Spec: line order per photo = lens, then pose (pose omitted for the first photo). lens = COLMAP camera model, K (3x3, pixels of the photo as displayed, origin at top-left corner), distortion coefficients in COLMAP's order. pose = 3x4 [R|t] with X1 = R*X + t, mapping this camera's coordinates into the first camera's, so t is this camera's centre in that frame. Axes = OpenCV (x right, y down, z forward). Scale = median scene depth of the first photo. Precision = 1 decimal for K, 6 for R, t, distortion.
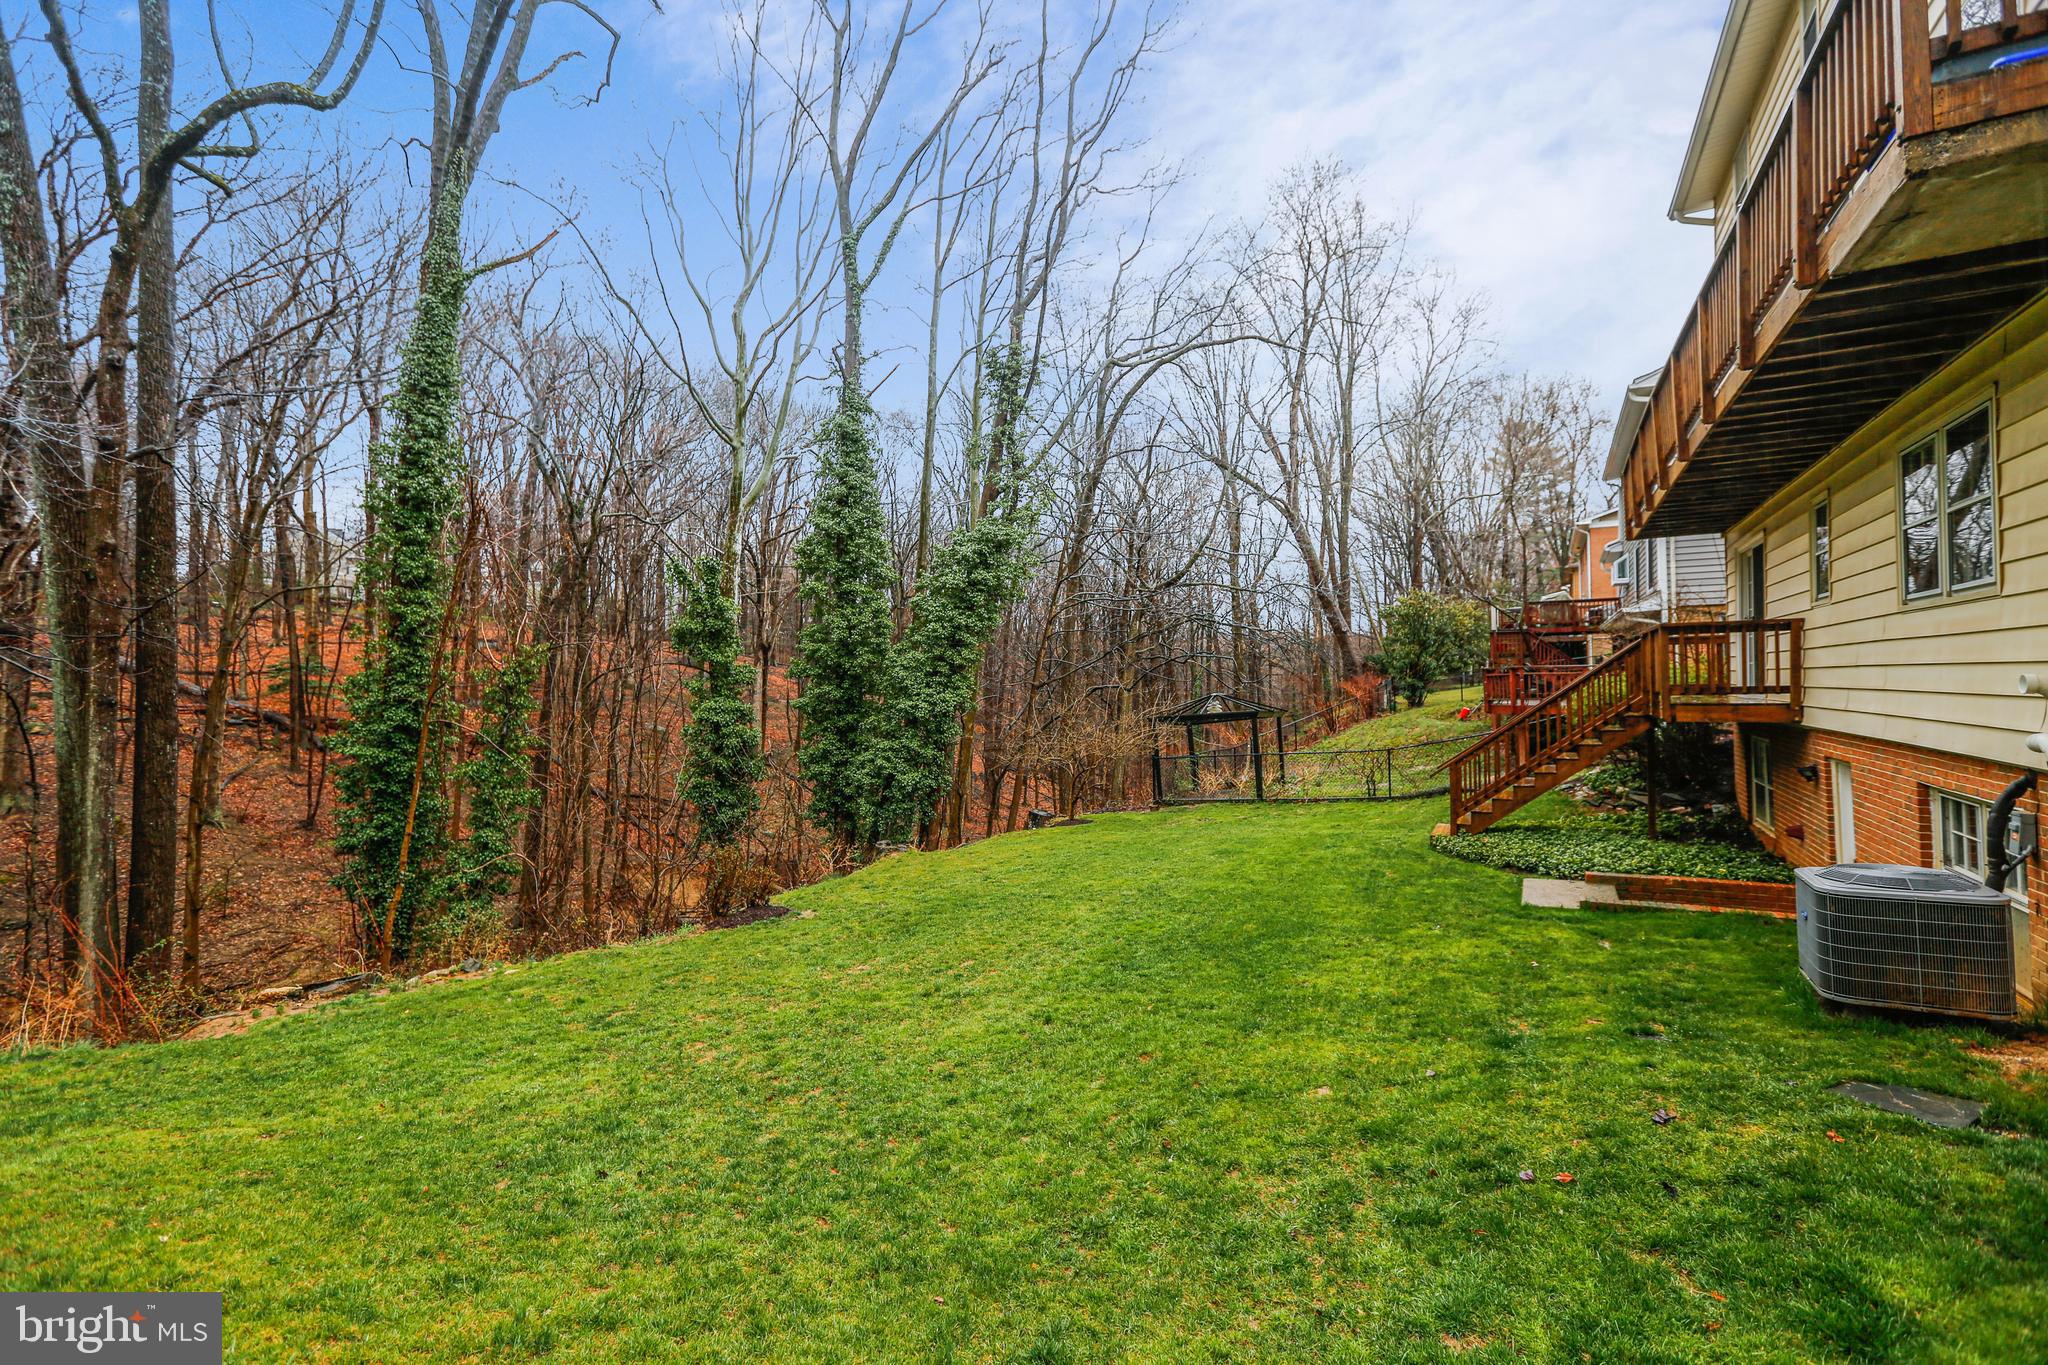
lens RADIAL K [[959.0, 0, 1017.5], [0, 959.0, 679.6], [0, 0, 1]] dist [-0.002469, 0.003297]
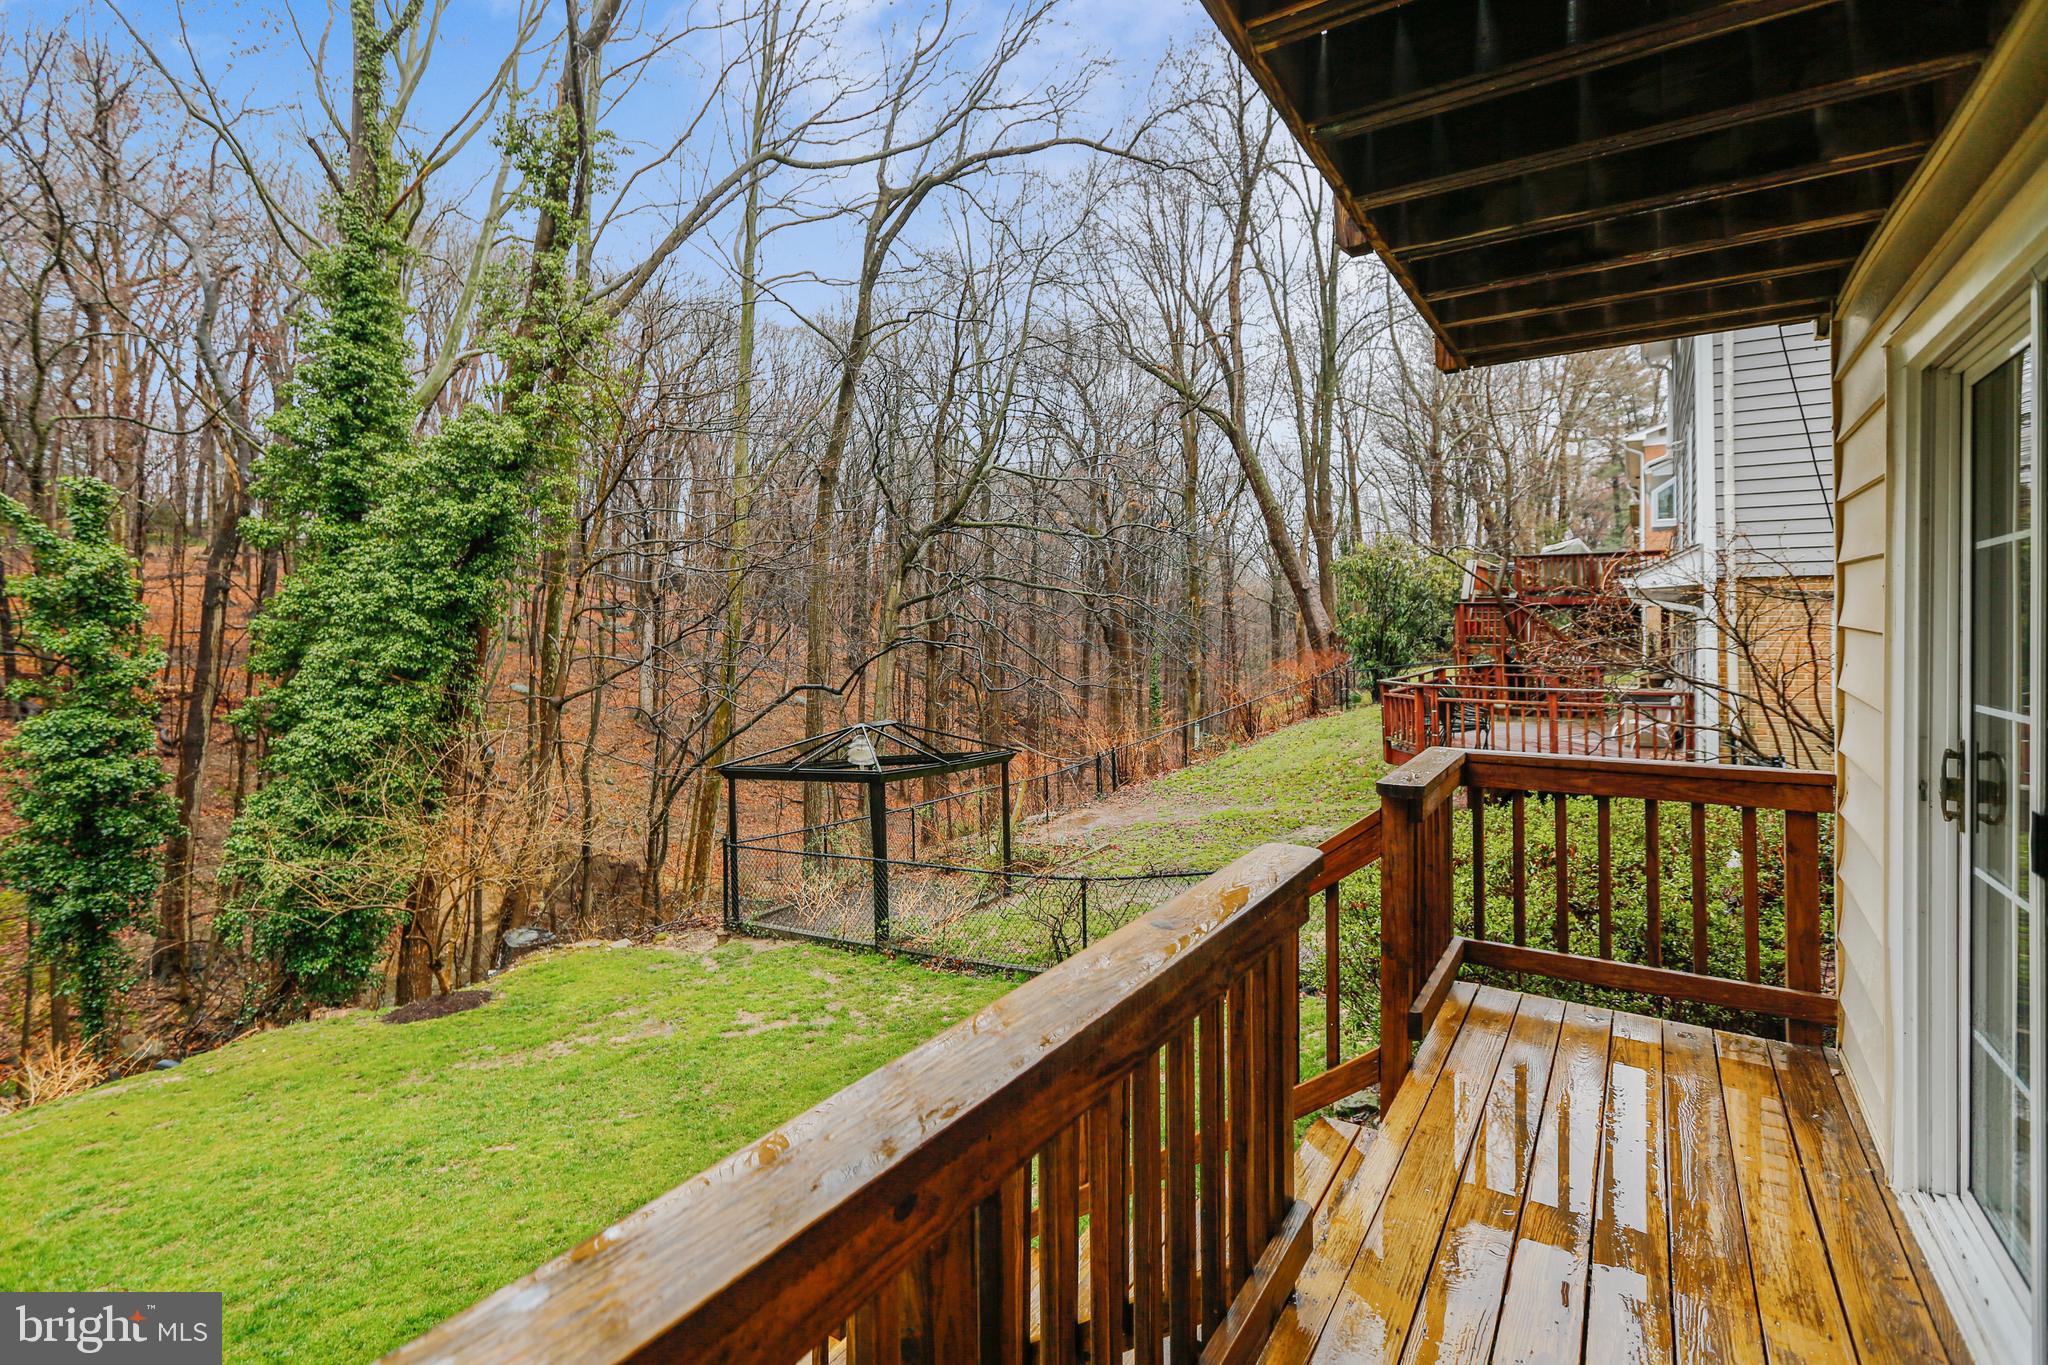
lens RADIAL K [[959.0, 0, 1026.5], [0, 959.0, 627.2], [0, 0, 1]] dist [-0.002469, 0.003297]
pose [[0.997084, 0.011315, -0.075471, 0.347024], [-0.010802, 0.999916, 0.007210, -0.046411], [0.075547, -0.006373, 0.997122, 0.461215]]
